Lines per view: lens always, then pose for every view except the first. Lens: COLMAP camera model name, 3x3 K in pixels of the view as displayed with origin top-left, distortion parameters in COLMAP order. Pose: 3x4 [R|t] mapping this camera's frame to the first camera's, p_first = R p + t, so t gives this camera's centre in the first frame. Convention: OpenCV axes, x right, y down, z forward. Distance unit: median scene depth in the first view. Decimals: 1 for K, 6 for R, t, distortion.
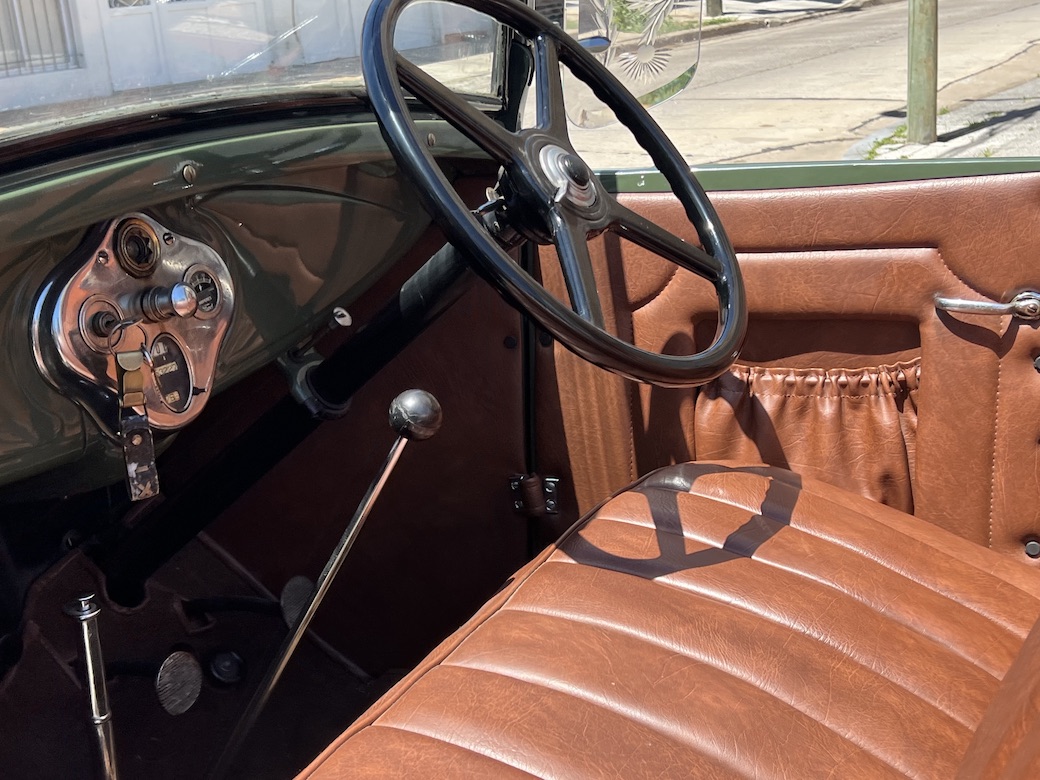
lens RADIAL K [[1384.9, 0, 524.5], [0, 1384.9, 397.4], [0, 0, 1]] dist [0.009285, 0.000000]
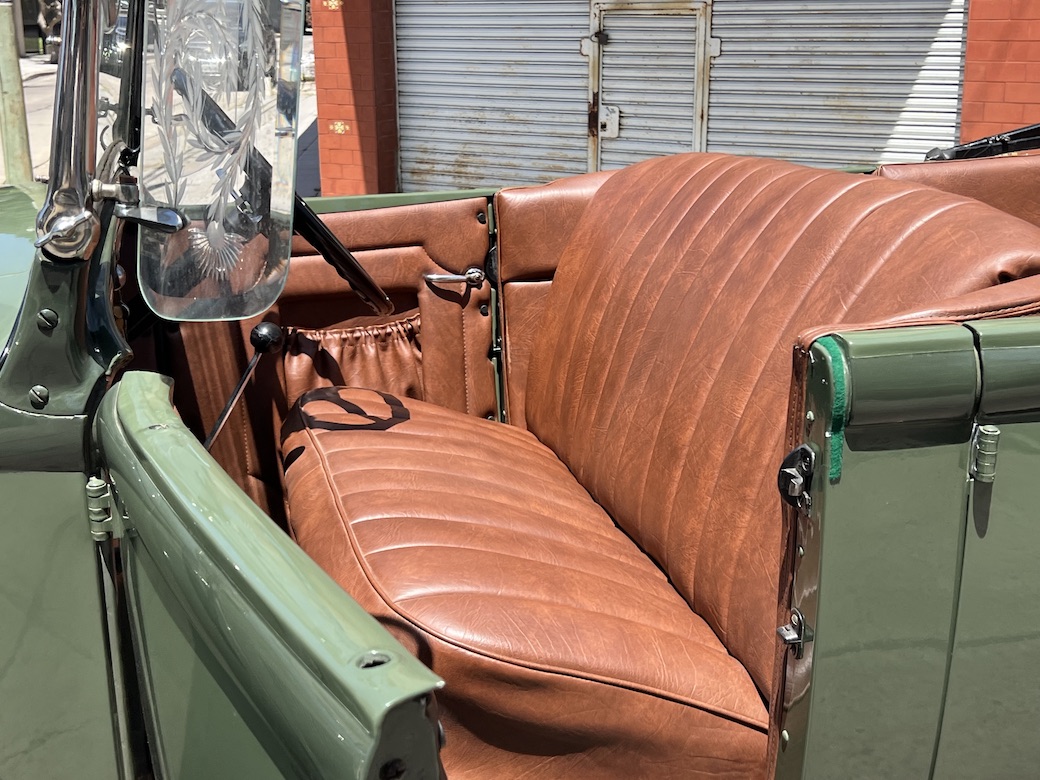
lens RADIAL K [[1384.9, 0, 525.0], [0, 1384.9, 391.6], [0, 0, 1]] dist [0.009285, 0.000000]
pose [[0.759312, -0.104794, 0.642233, -0.663575], [0.153744, 0.987896, -0.020576, 0.112619], [-0.632303, 0.114363, 0.766233, -0.309783]]
